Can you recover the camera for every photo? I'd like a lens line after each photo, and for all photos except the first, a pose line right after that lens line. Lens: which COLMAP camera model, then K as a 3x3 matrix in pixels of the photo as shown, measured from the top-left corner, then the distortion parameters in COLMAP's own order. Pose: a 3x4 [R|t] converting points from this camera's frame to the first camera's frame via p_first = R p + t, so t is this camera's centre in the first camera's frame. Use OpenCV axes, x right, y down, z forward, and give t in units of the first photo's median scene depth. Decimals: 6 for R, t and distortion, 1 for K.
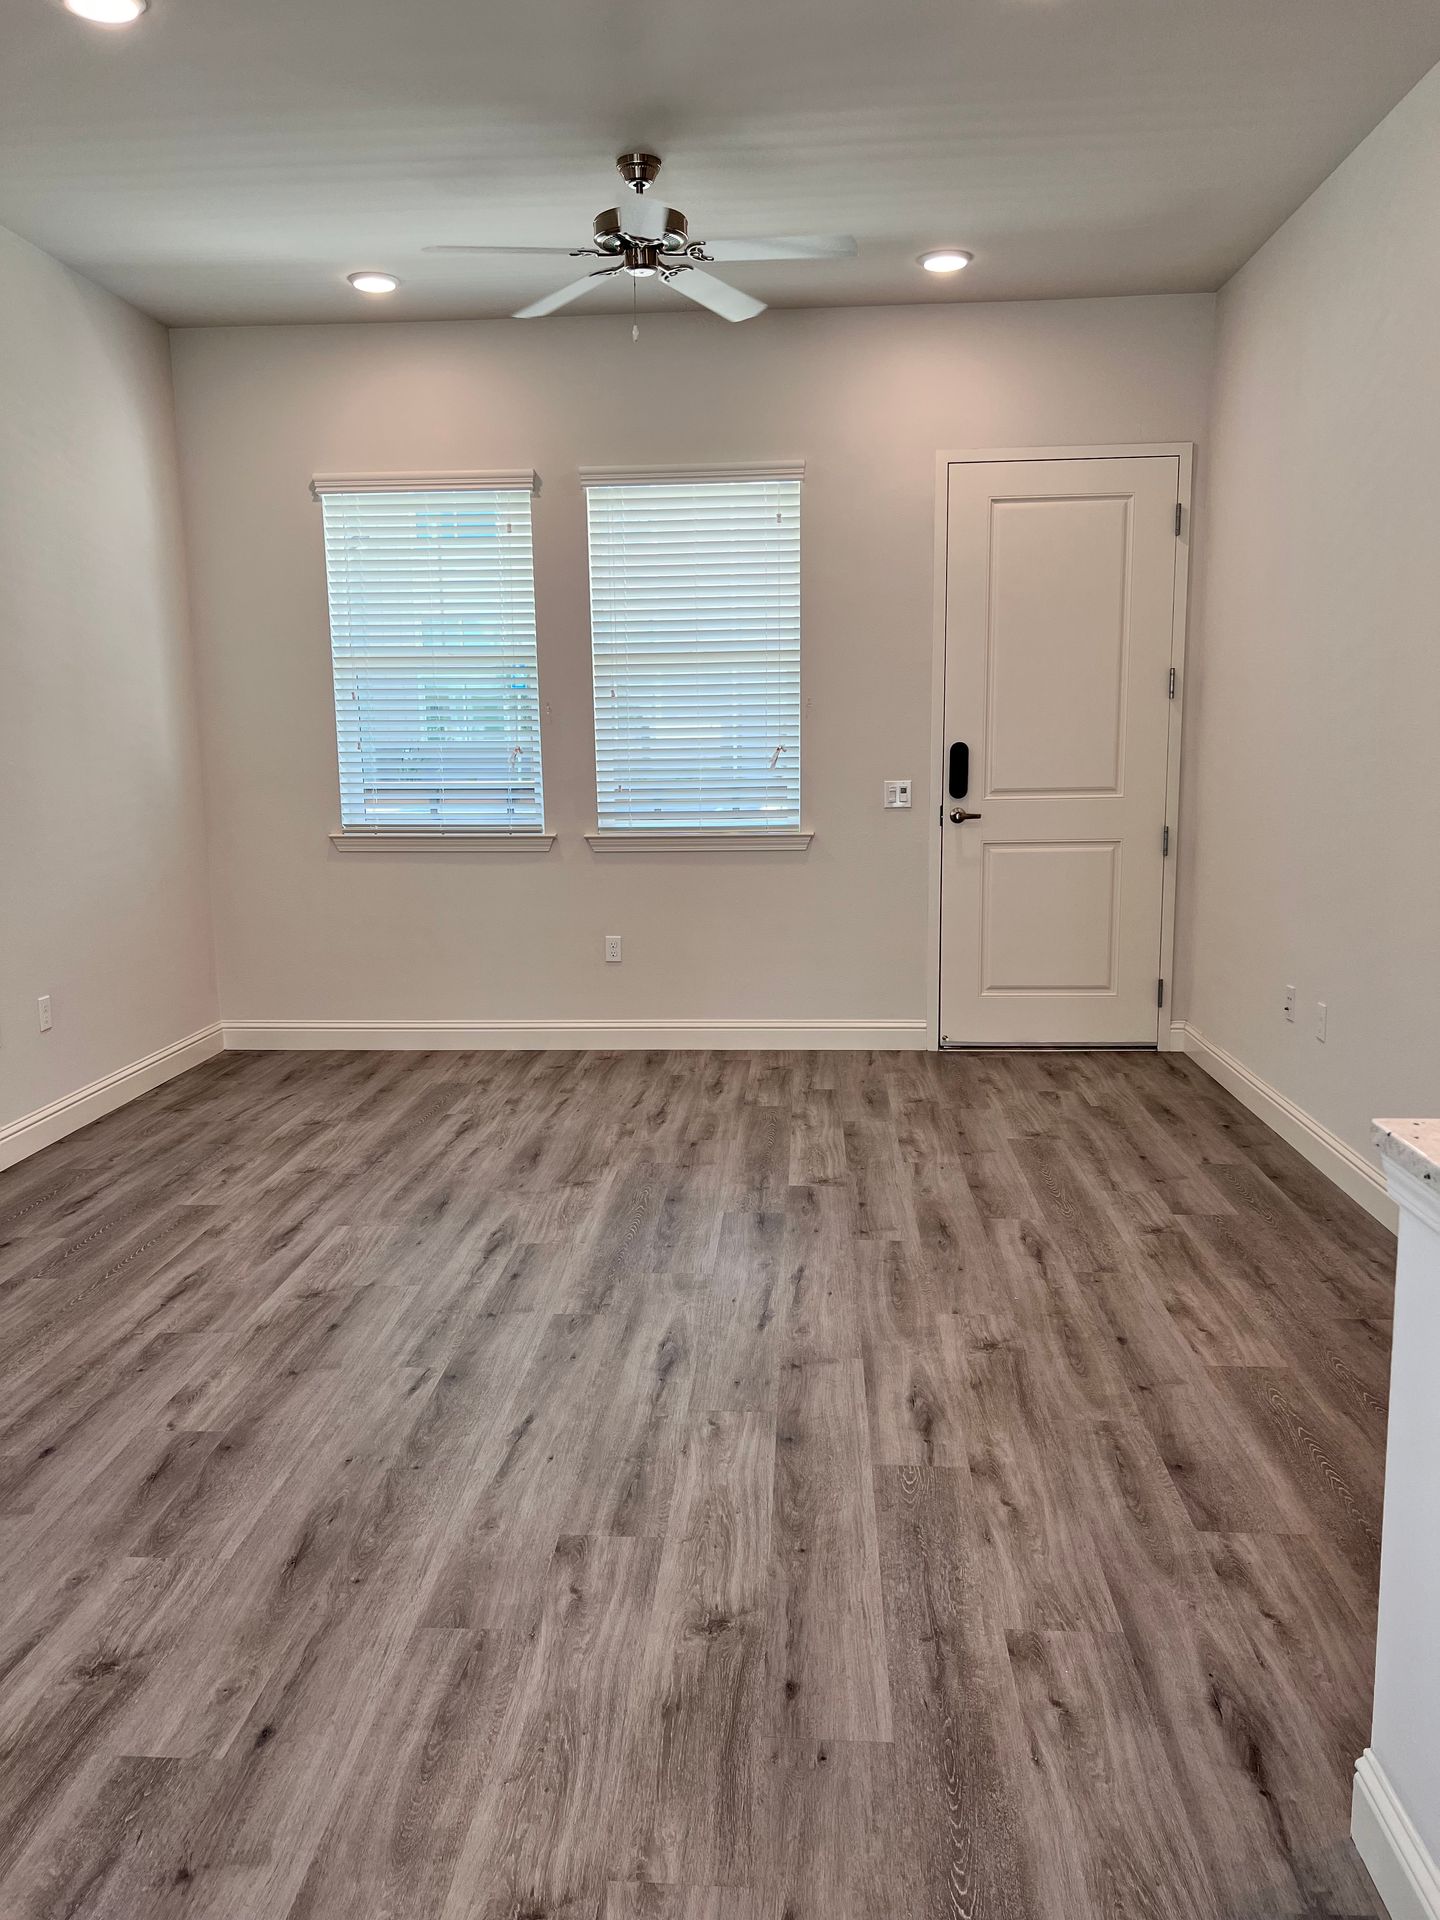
lens RADIAL K [[1448.3, 0, 720.0], [0, 1448.3, 960.0], [0, 0, 1]] dist [-0.000689, -0.000390]
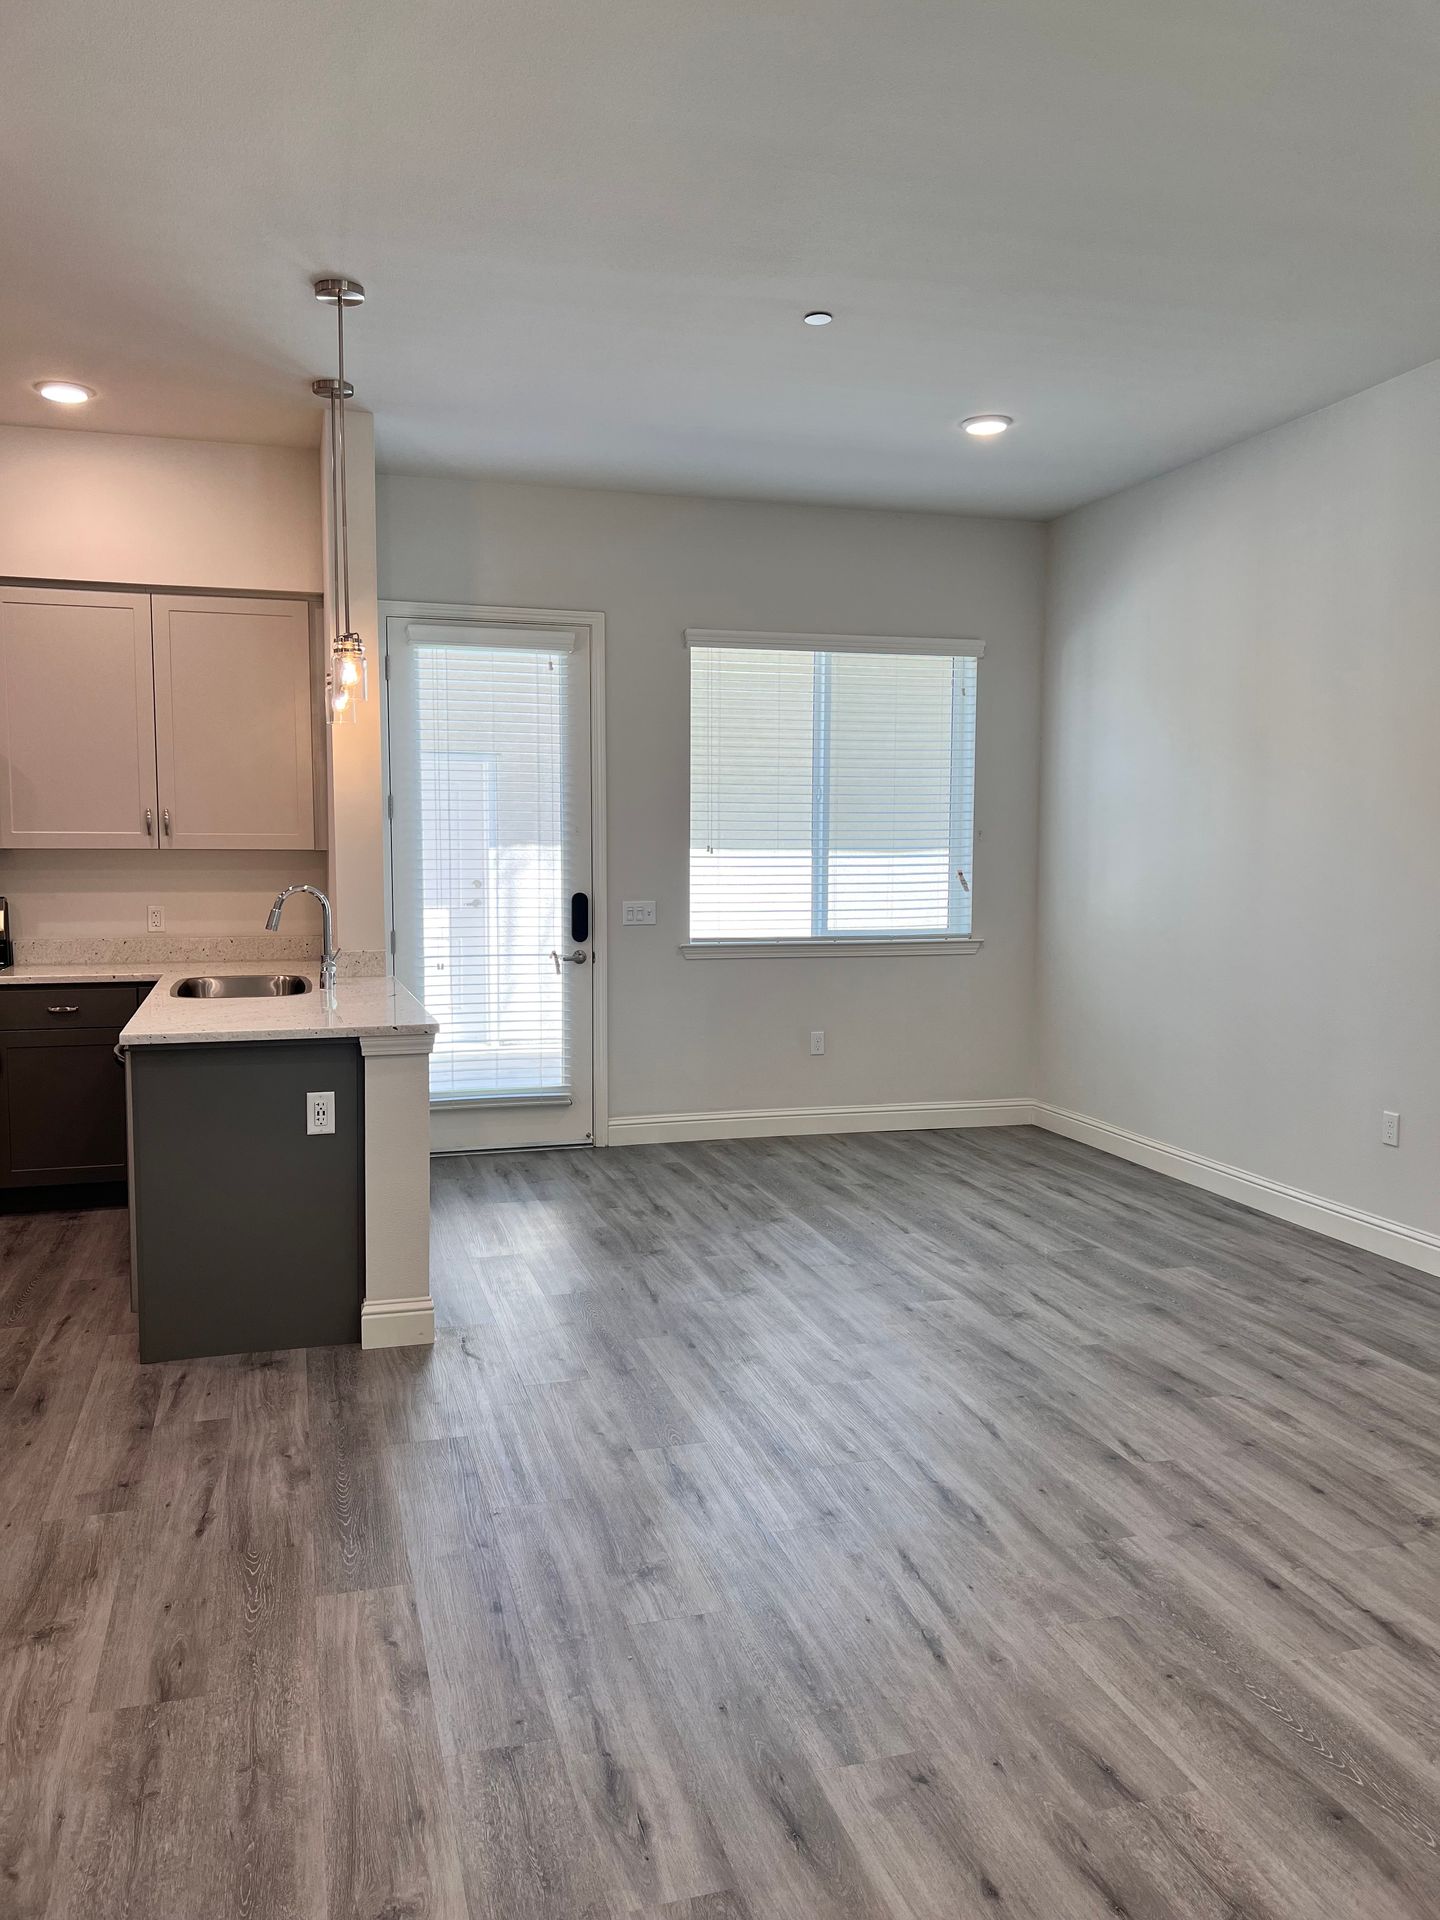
lens RADIAL K [[1448.3, 0, 720.0], [0, 1448.3, 960.0], [0, 0, 1]] dist [-0.000689, -0.000390]
pose [[-0.938666, 0.043213, -0.342109, 0.408133], [-0.039792, 0.971915, 0.231944, -0.287321], [0.342524, 0.231331, -0.910584, 1.645999]]
